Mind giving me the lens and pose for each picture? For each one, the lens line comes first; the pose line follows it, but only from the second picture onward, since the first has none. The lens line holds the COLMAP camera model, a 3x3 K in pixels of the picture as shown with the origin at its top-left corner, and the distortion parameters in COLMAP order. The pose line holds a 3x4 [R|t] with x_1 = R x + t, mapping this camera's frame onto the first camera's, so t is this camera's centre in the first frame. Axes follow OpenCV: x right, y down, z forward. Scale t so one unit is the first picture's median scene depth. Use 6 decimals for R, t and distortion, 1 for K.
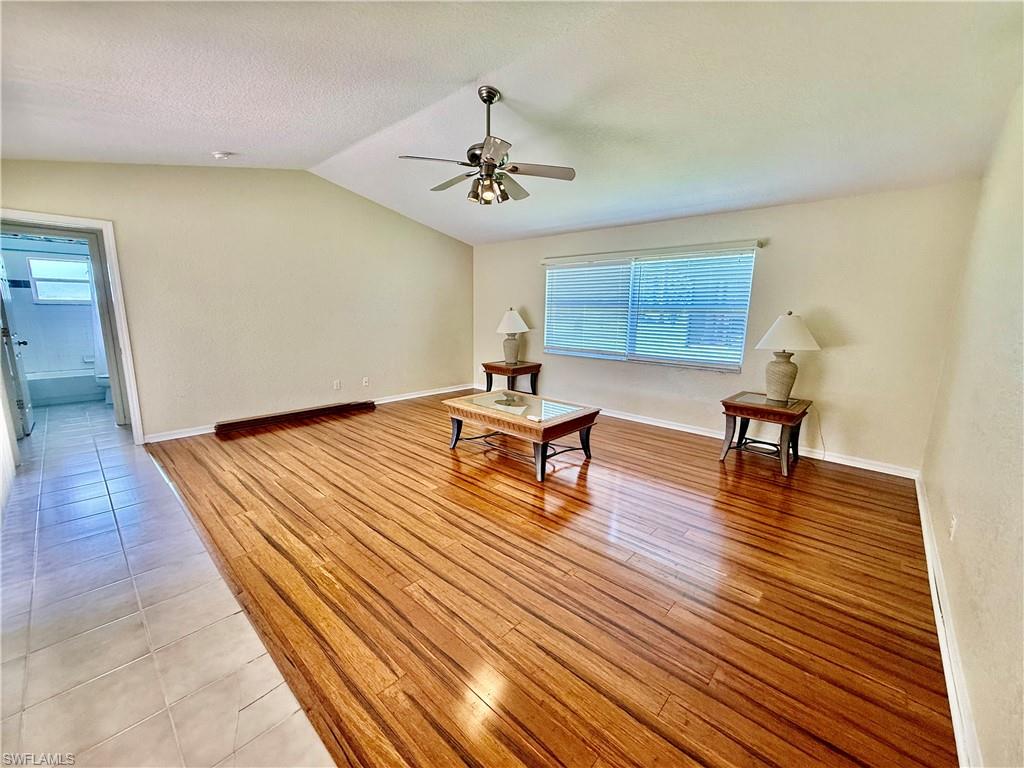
lens RADIAL K [[408.6, 0, 509.2], [0, 408.6, 382.6], [0, 0, 1]] dist [0.000481, 0.000384]
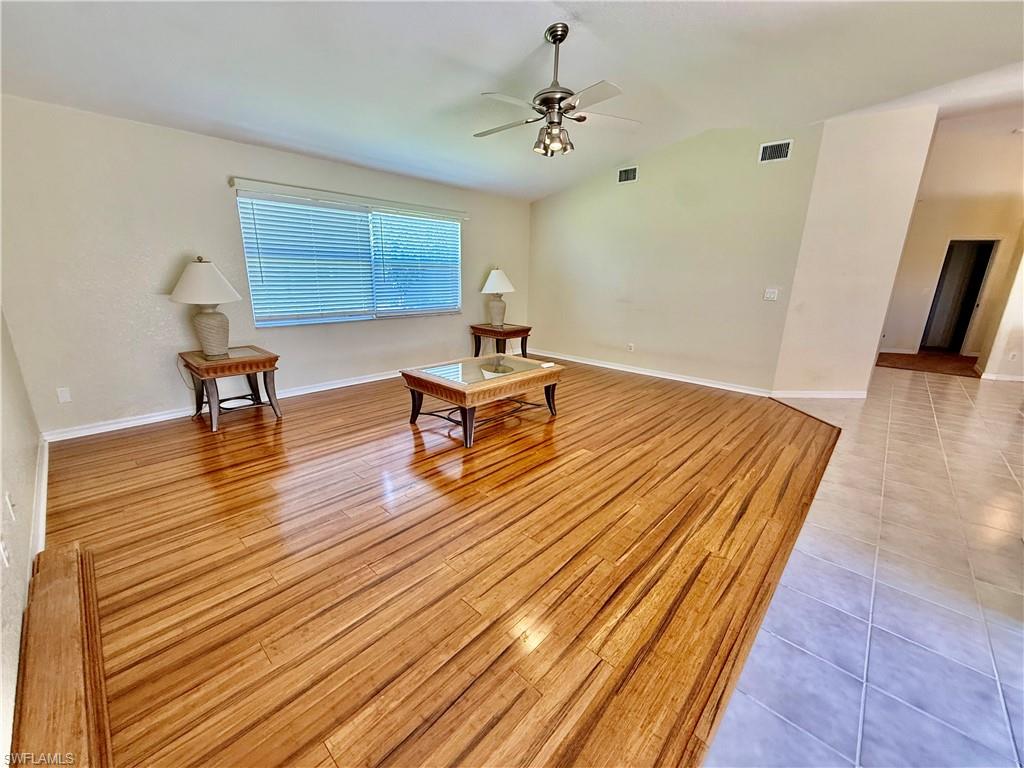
lens RADIAL K [[408.6, 0, 509.2], [0, 408.6, 382.6], [0, 0, 1]] dist [0.000481, 0.000384]
pose [[0.008672, -0.275100, 0.961377, -1.128474], [0.155771, 0.950048, 0.270453, -0.206102], [-0.987755, 0.147410, 0.051091, 1.134232]]
